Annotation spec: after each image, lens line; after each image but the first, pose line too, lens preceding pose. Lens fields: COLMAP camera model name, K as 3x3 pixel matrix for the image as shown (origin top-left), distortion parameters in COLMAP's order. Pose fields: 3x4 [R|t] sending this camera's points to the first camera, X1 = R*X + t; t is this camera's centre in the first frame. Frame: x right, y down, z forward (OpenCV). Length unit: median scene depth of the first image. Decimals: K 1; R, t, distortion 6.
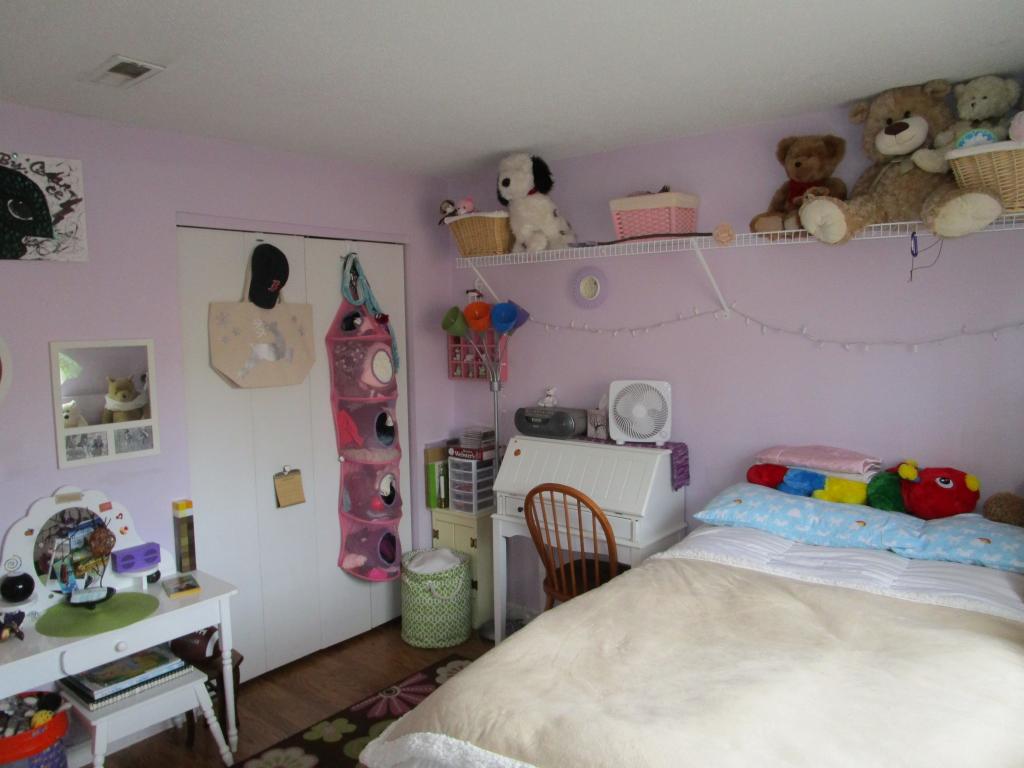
lens RADIAL K [[725.1, 0, 504.6], [0, 725.1, 382.5], [0, 0, 1]] dist [-0.034680, 0.007670]
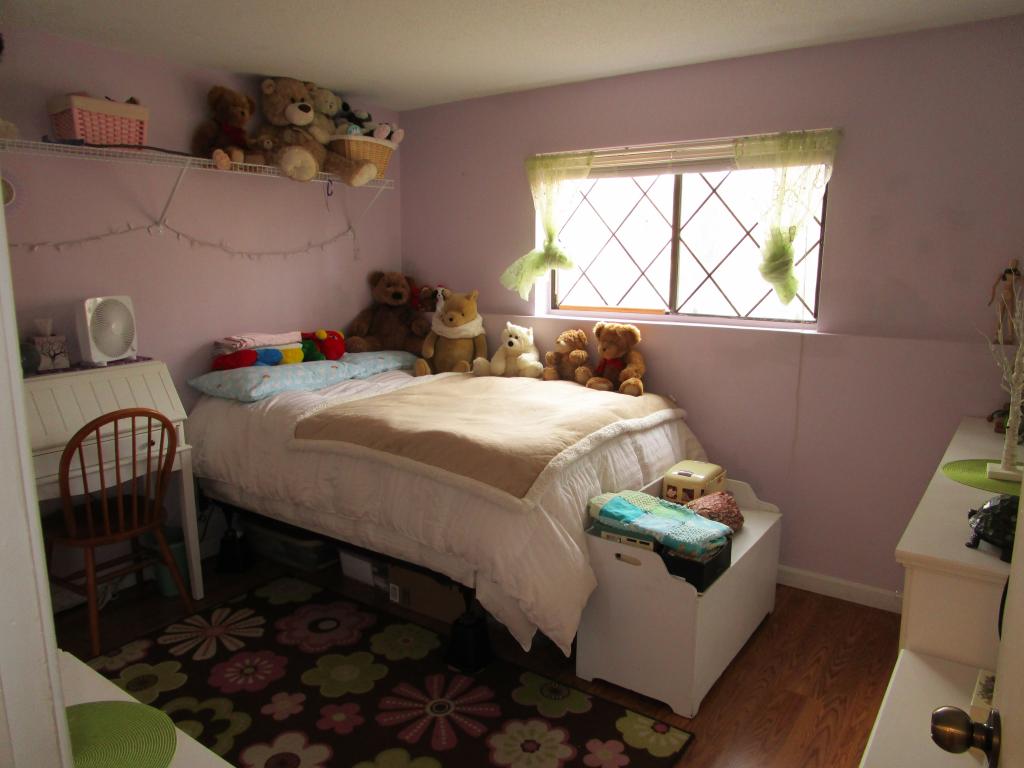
lens RADIAL K [[725.1, 0, 504.6], [0, 725.1, 382.5], [0, 0, 1]] dist [-0.034680, 0.007670]
pose [[-0.066020, -0.163564, 0.984321, -0.856972], [0.095774, 0.980880, 0.169416, -0.001640], [-0.993211, 0.105457, -0.049092, 0.564737]]
